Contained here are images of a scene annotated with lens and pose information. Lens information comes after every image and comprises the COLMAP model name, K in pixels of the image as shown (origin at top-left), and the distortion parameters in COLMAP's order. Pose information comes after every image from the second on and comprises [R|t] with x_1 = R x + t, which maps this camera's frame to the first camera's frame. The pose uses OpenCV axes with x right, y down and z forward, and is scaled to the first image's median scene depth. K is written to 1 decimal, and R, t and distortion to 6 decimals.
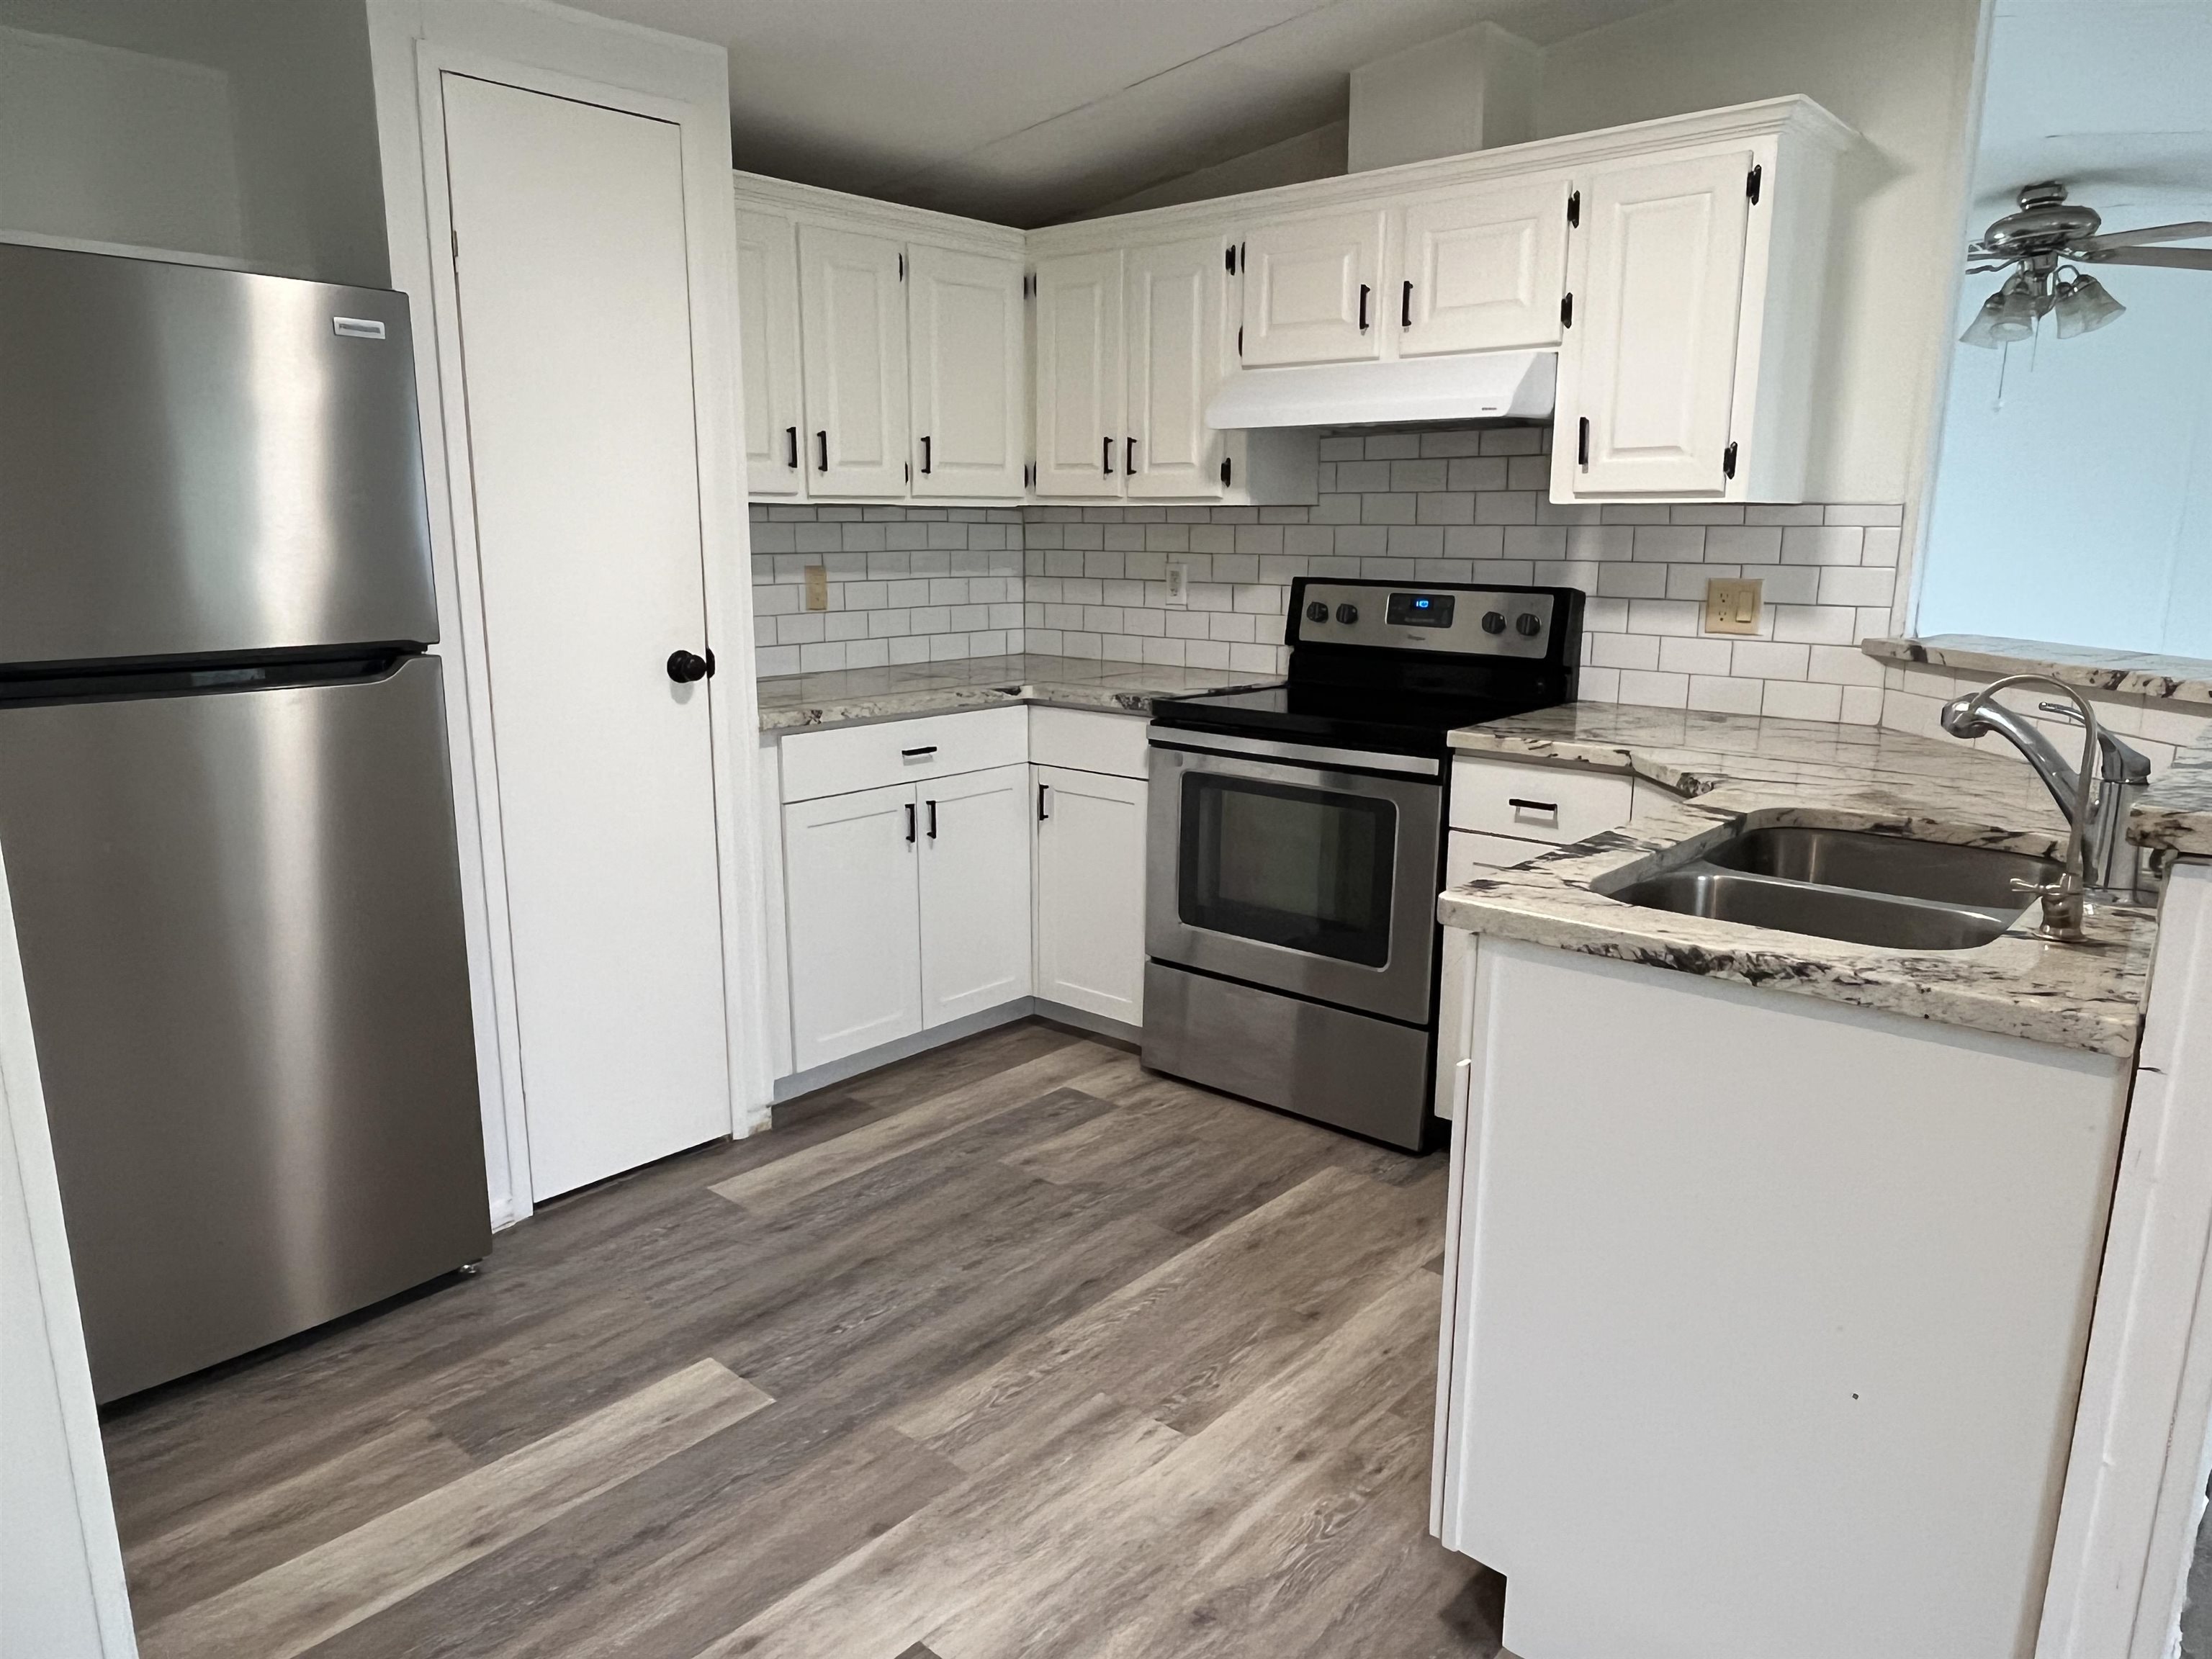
lens RADIAL K [[1459.2, 0, 1106.0], [0, 1459.2, 829.5], [0, 0, 1]] dist [-0.006223, -0.004311]
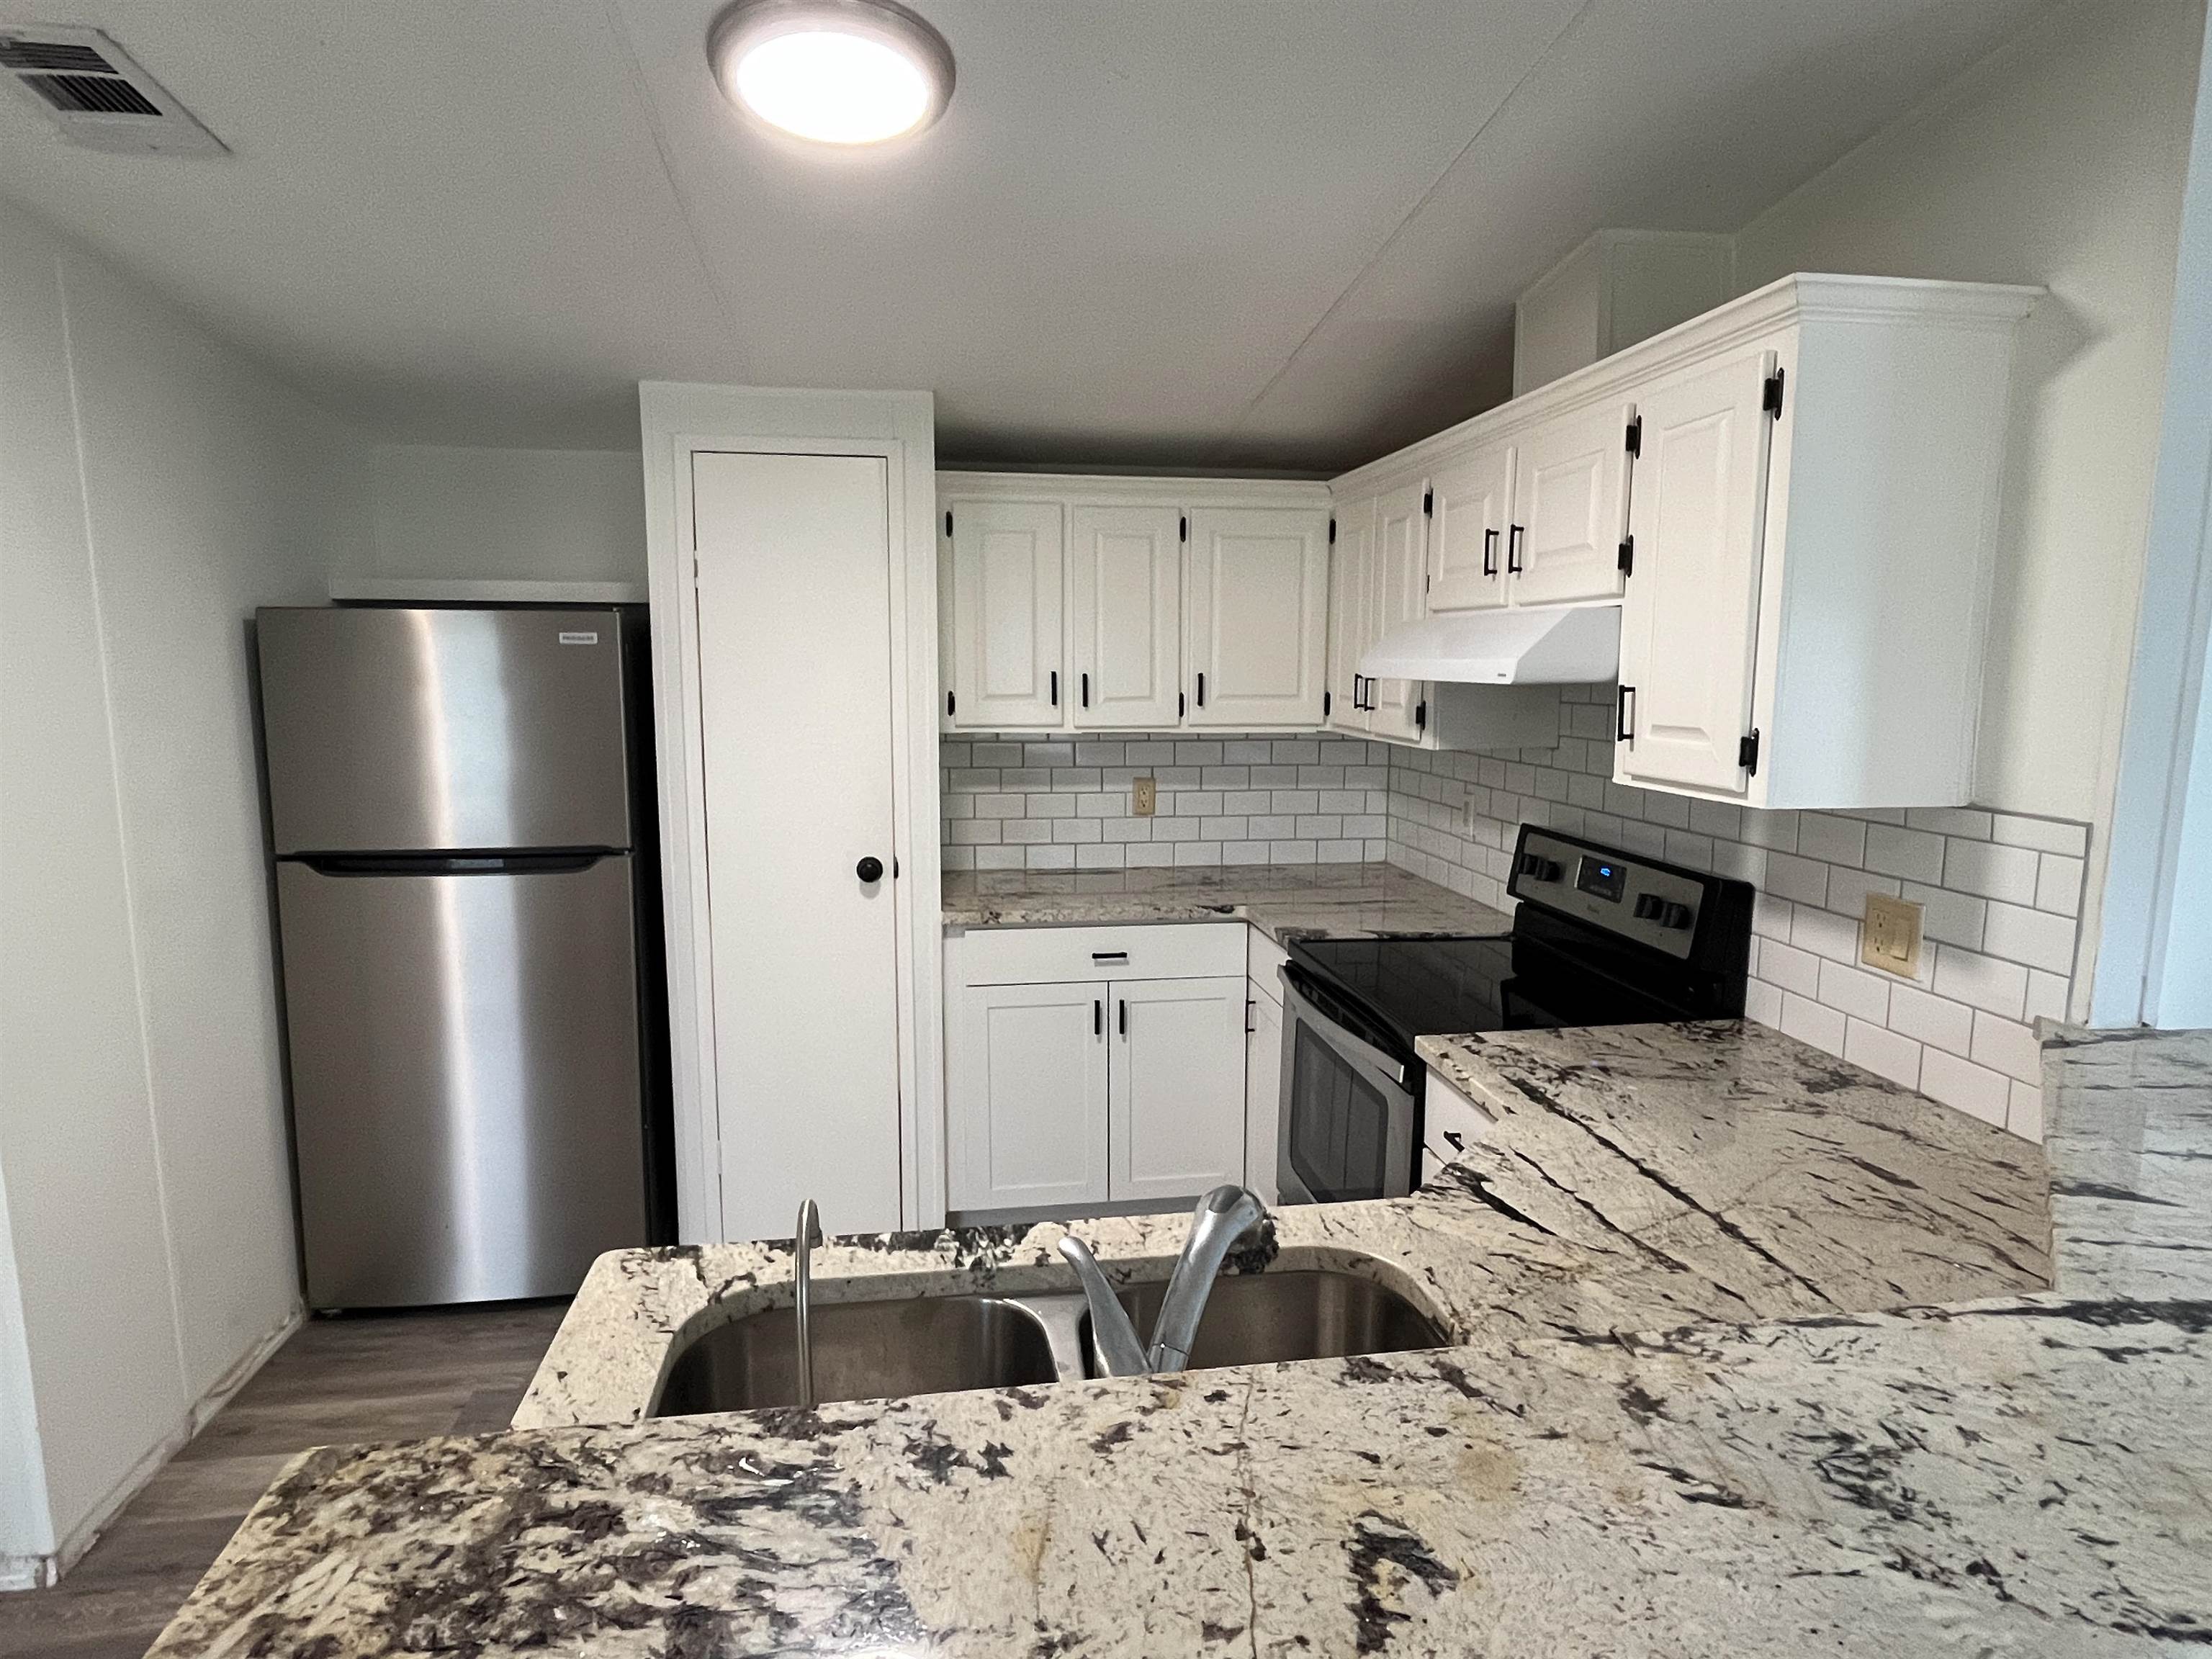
lens RADIAL K [[1238.8, 0, 1106.0], [0, 1238.8, 829.5], [0, 0, 1]] dist [-0.006917, -0.001018]
pose [[0.769776, 0.086336, -0.632448, 0.478781], [-0.134997, 0.990418, -0.029106, -0.124967], [0.623875, 0.107783, 0.774056, 0.254253]]
